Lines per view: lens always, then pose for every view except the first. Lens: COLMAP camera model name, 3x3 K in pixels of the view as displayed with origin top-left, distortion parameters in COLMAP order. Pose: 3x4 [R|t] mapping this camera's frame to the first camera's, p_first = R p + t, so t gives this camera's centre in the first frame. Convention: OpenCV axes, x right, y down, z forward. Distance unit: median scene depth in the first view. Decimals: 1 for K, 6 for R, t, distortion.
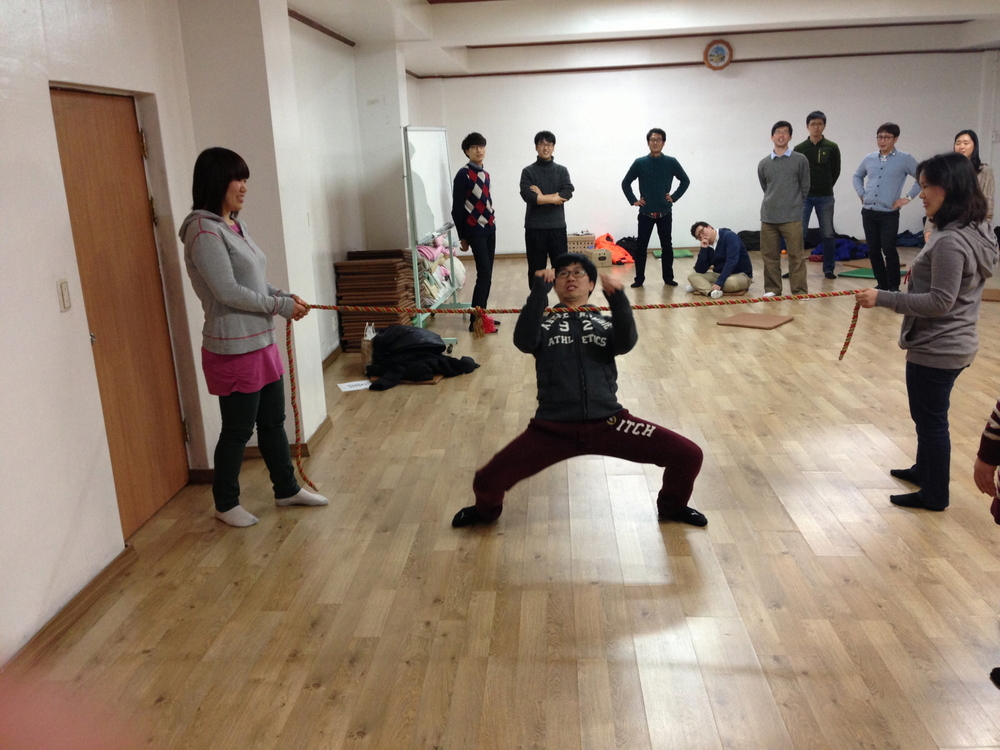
lens RADIAL K [[956.3, 0, 499.4], [0, 956.3, 379.6], [0, 0, 1]] dist [0.150915, -0.280682]
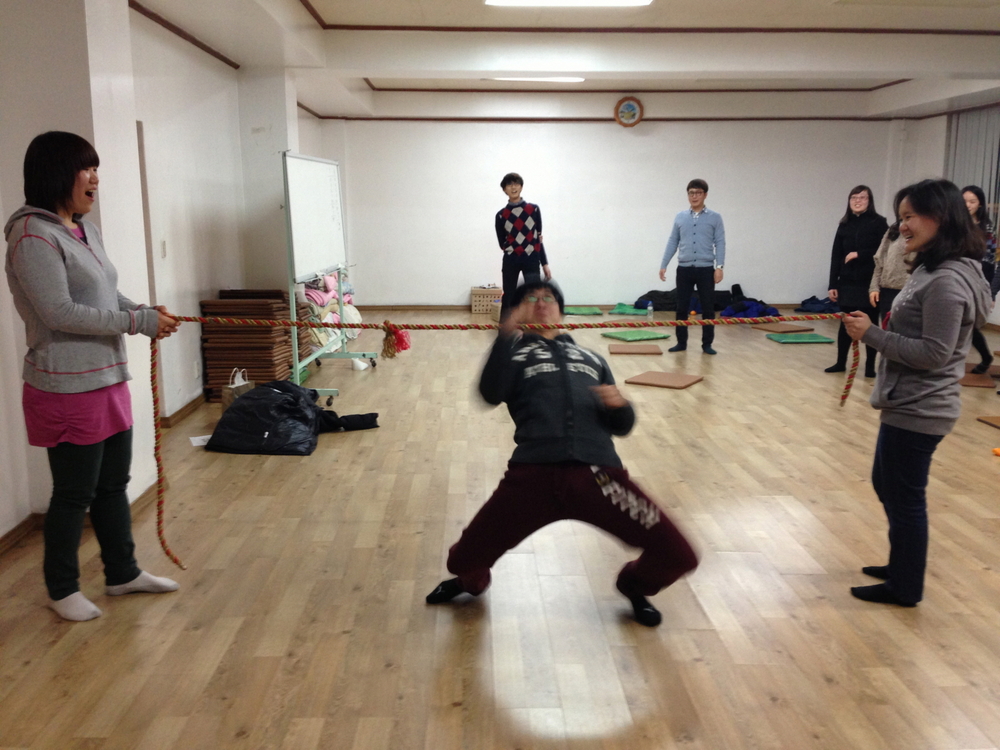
lens RADIAL K [[945.7, 0, 500.4], [0, 945.7, 377.1], [0, 0, 1]] dist [0.153891, -0.269916]
pose [[0.995780, 0.027189, 0.087657, 0.040294], [-0.021434, 0.997594, -0.065934, 0.000985], [-0.089239, 0.063777, 0.993966, 0.151478]]
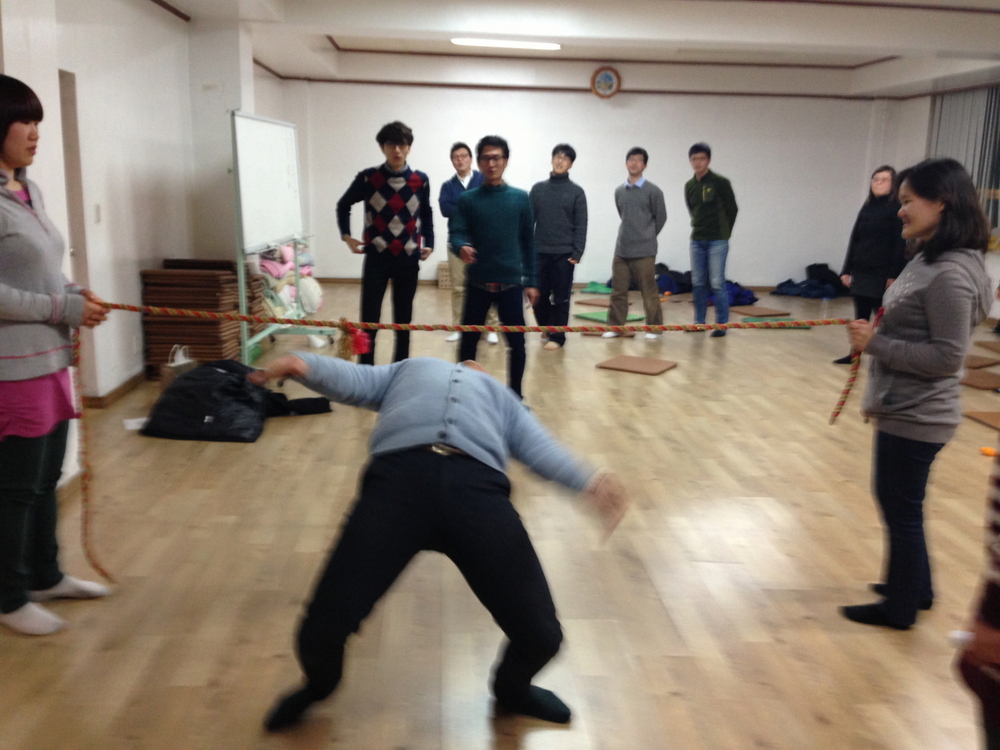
lens RADIAL K [[950.9, 0, 500.0], [0, 950.9, 375.0], [0, 0, 1]] dist [0.159054, -0.279852]
pose [[0.991714, 0.044768, 0.120409, 0.051711], [-0.039935, 0.998308, -0.042256, -0.014551], [-0.122097, 0.037098, 0.991825, 0.217460]]
